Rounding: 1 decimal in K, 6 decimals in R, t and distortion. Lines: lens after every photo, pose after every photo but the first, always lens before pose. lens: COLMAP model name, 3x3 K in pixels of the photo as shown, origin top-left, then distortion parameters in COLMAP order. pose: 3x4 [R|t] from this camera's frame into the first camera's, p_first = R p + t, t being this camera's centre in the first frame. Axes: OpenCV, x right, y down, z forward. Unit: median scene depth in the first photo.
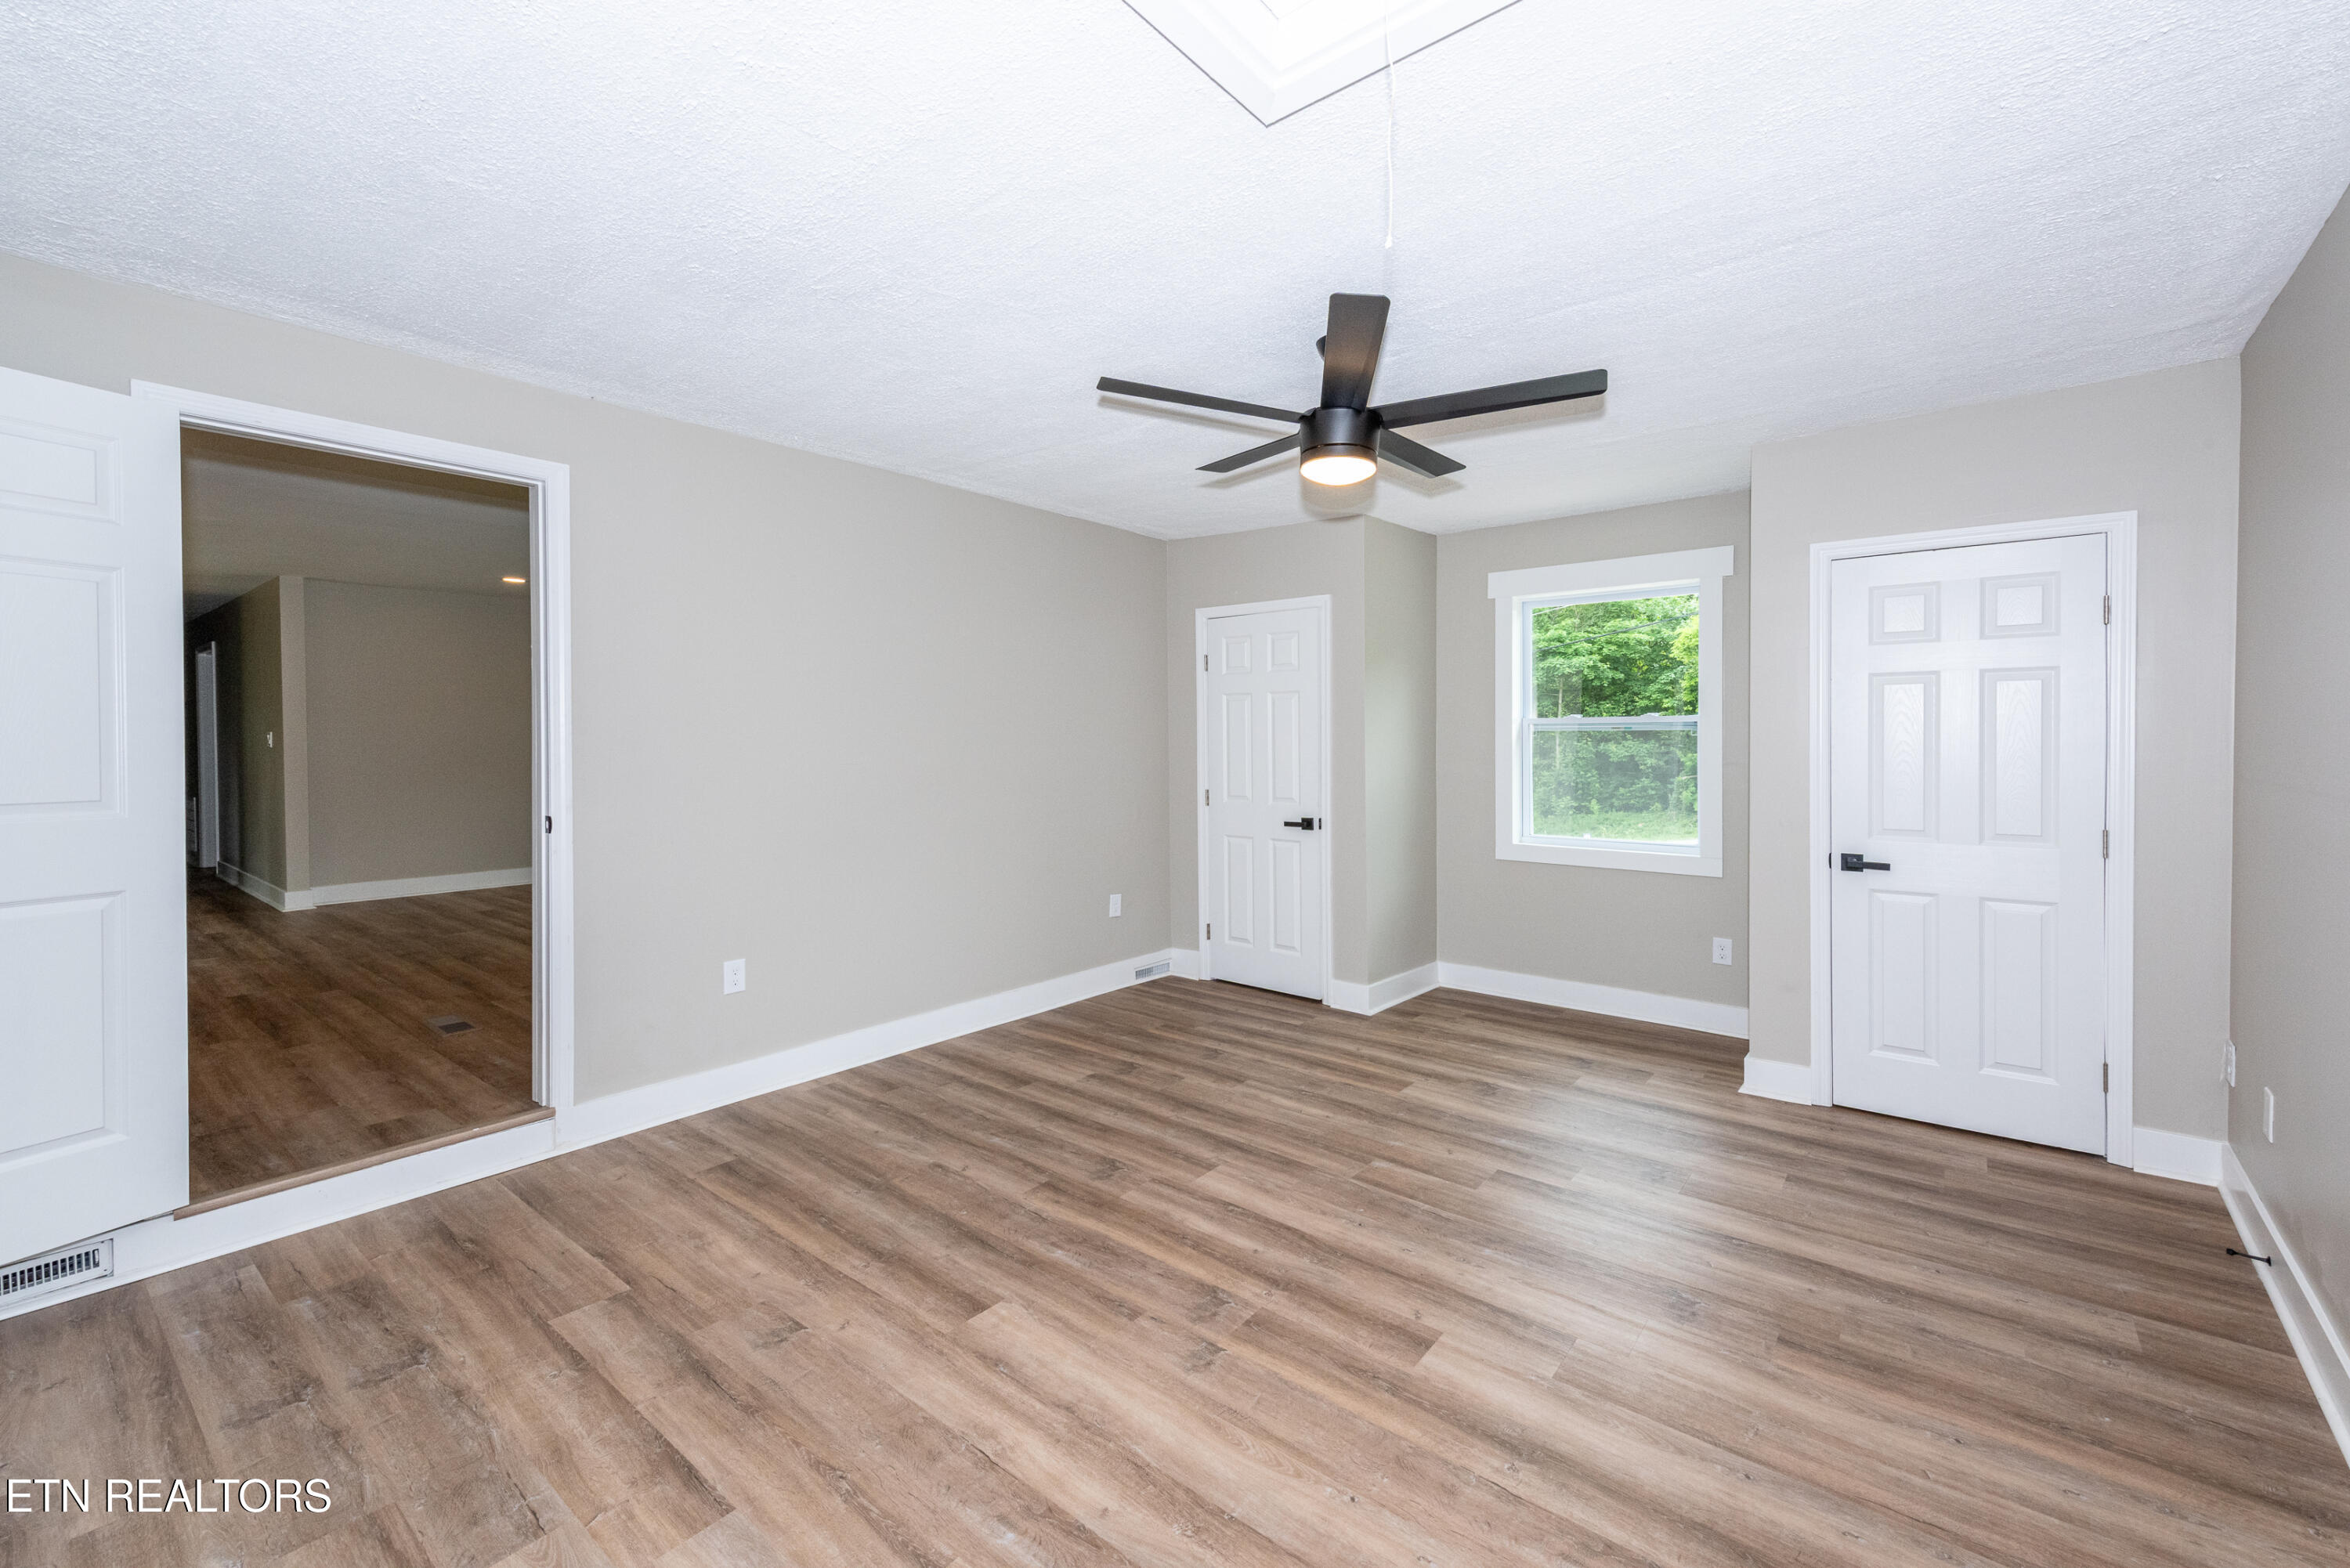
lens RADIAL K [[965.5, 0, 1187.3], [0, 965.5, 764.9], [0, 0, 1]] dist [0.022213, -0.005010]
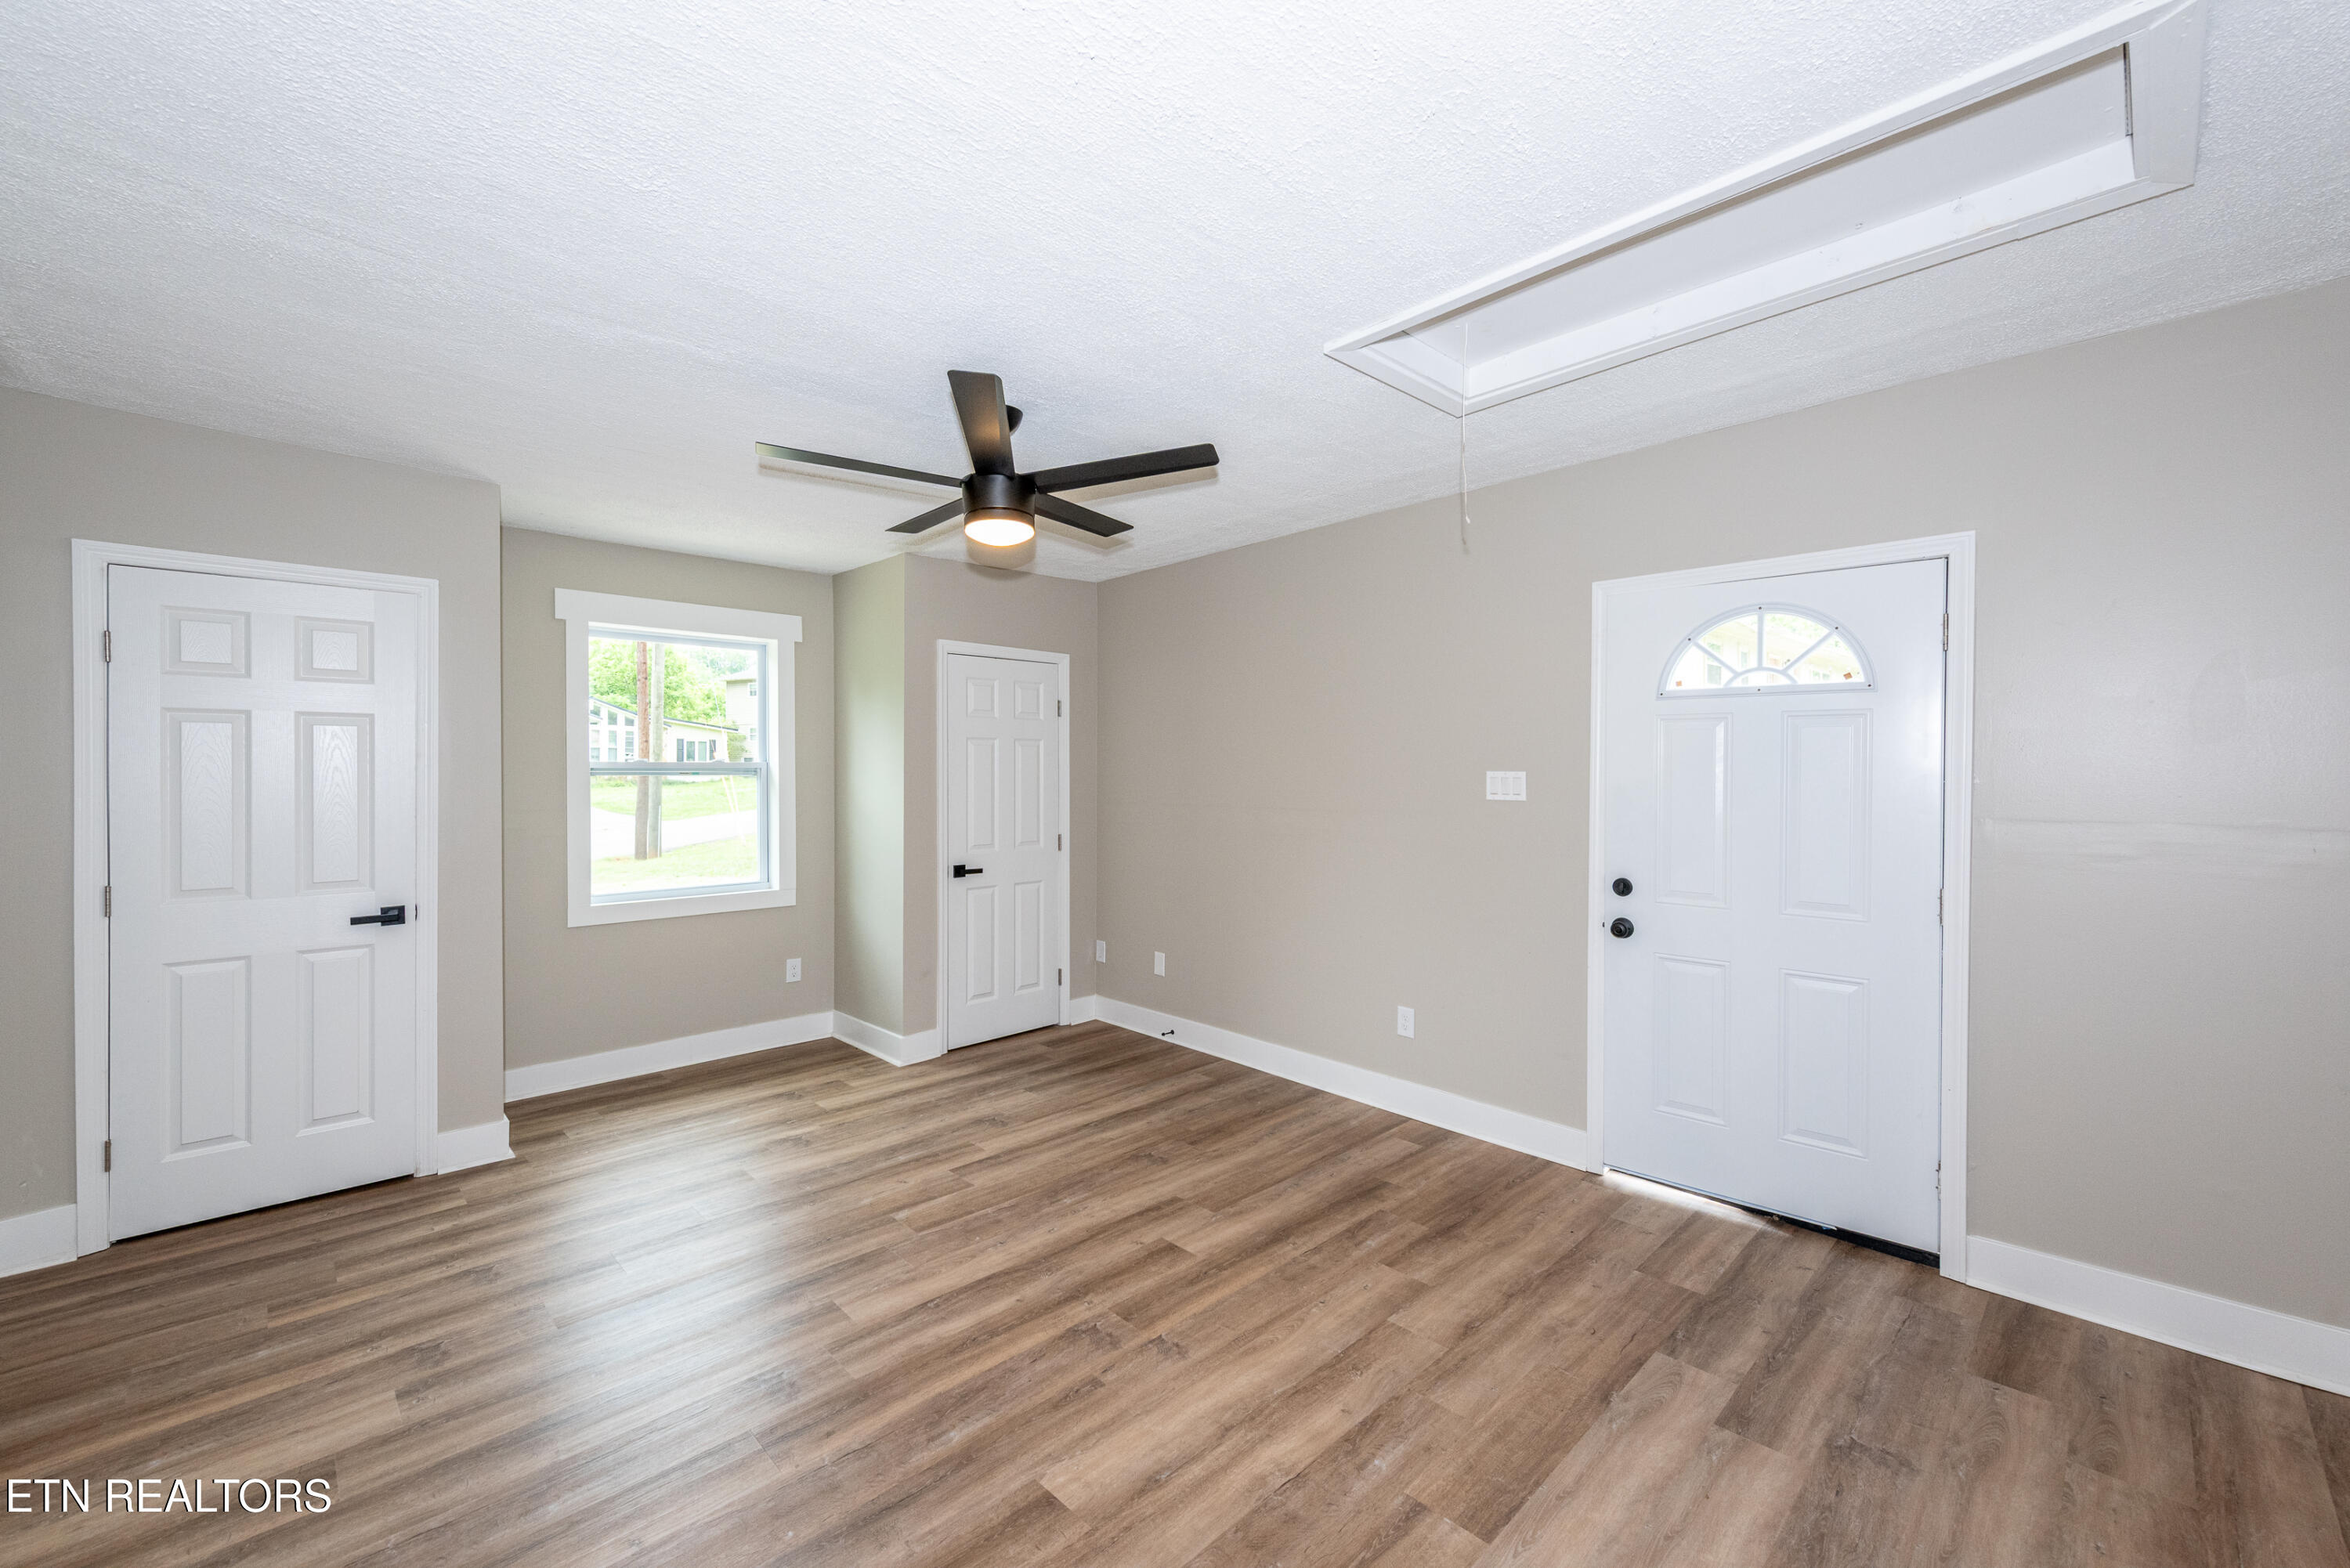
lens RADIAL K [[959.1, 0, 1192.9], [0, 959.1, 783.0], [0, 0, 1]] dist [0.012512, -0.000217]
pose [[0.109198, -0.006230, 0.994000, -0.757853], [0.032720, 0.999461, 0.002669, -0.022171], [-0.993481, 0.032232, 0.109343, 0.595951]]
